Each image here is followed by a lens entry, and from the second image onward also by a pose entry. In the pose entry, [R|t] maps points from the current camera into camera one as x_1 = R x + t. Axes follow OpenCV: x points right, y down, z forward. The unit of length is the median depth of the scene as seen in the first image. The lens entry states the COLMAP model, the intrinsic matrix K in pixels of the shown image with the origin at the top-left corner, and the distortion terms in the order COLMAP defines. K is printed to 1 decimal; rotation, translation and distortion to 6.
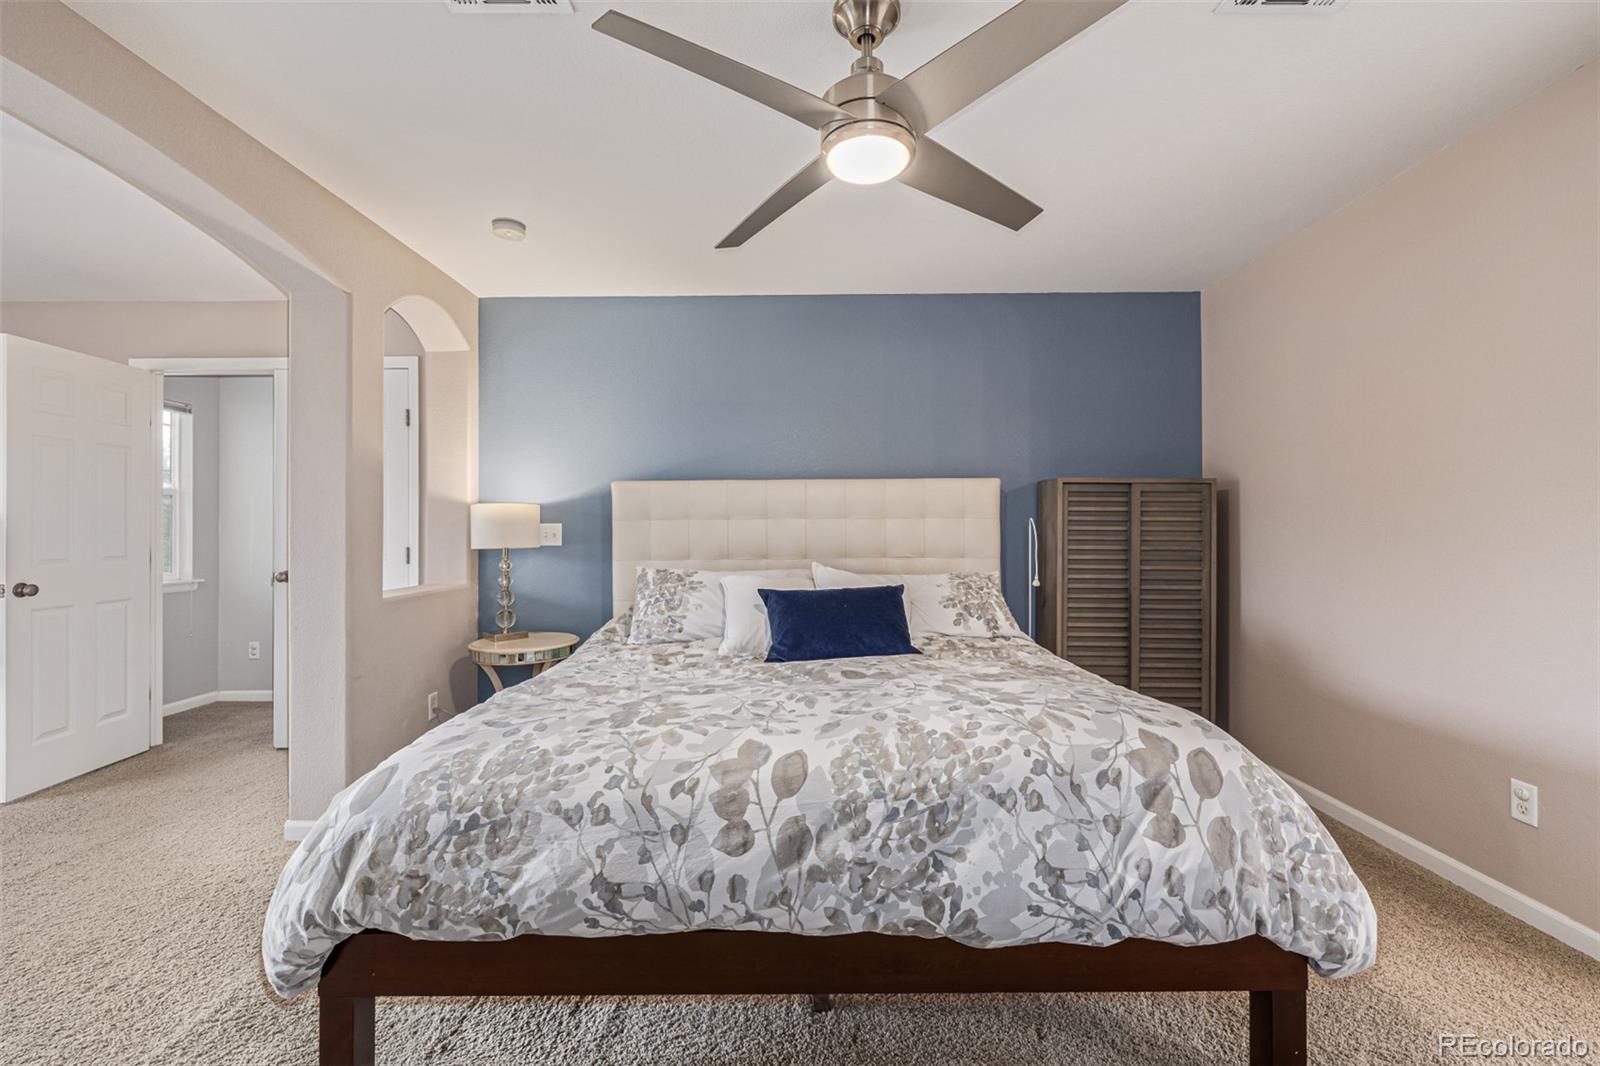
lens RADIAL K [[674.3, 0, 795.8], [0, 674.3, 527.2], [0, 0, 1]] dist [0.003624, -0.000675]
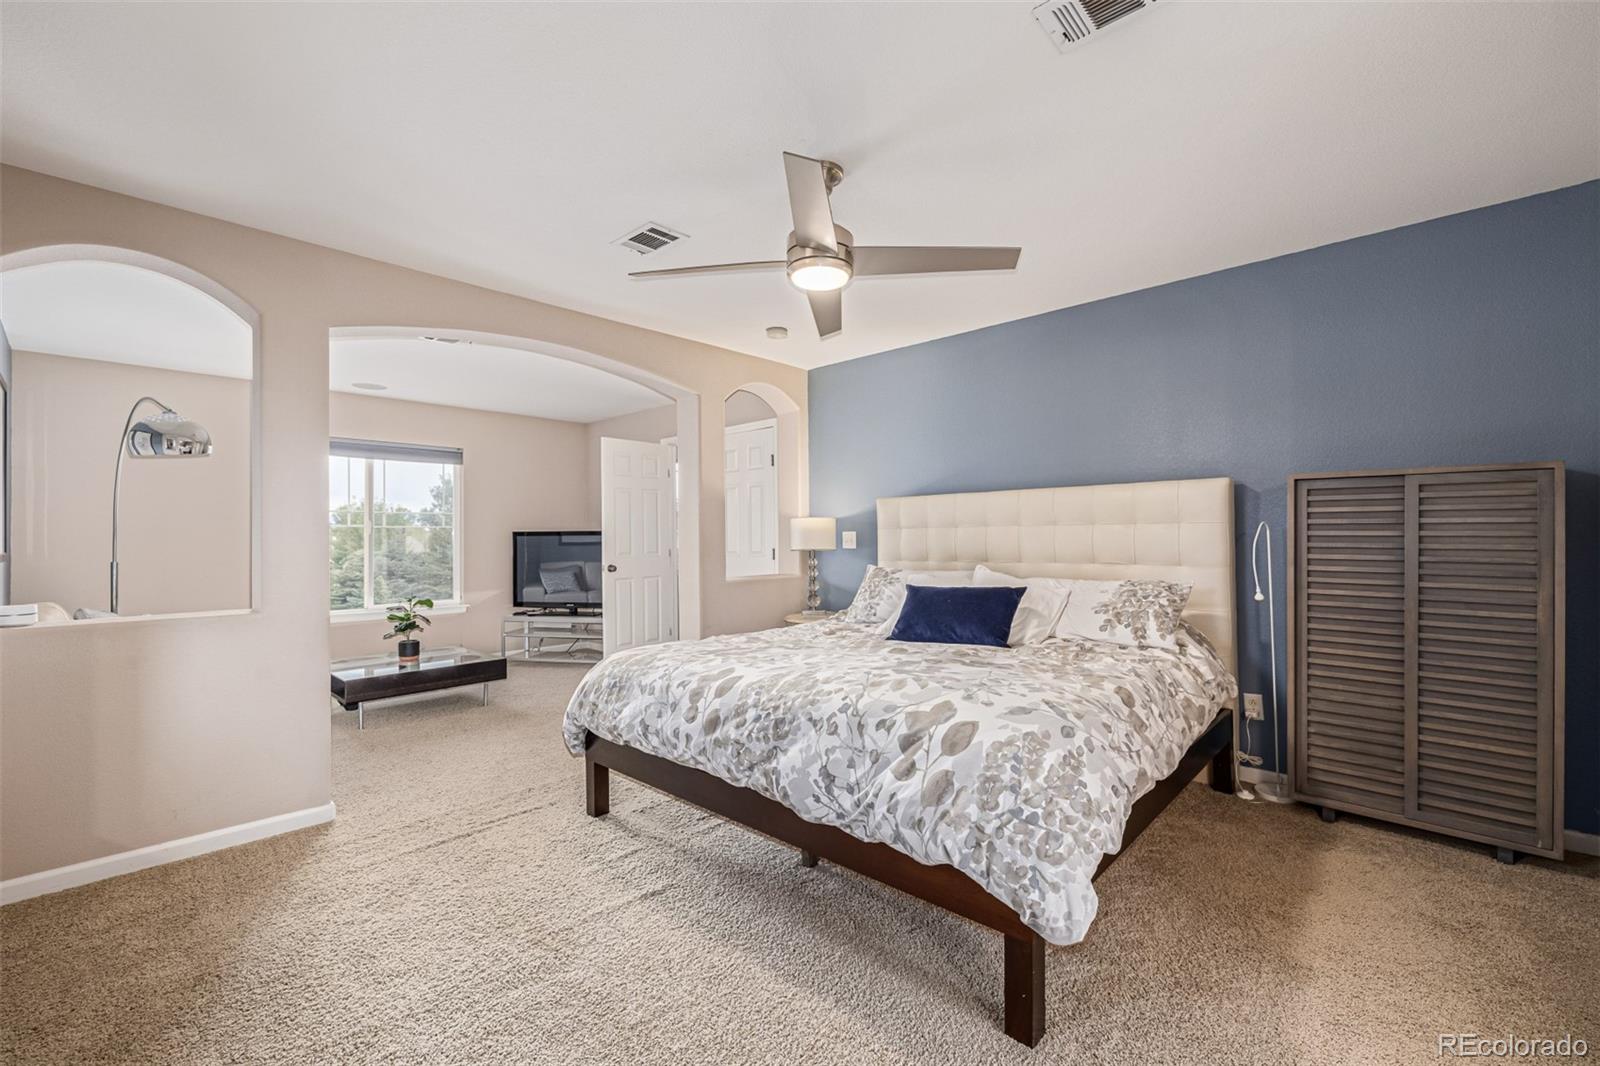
lens RADIAL K [[674.3, 0, 816.9], [0, 674.3, 537.1], [0, 0, 1]] dist [0.003624, -0.000675]
pose [[0.740021, -0.001334, -0.672583, 1.314492], [0.007919, 0.999946, 0.006729, -0.012048], [0.672537, -0.010306, 0.739991, -0.080661]]
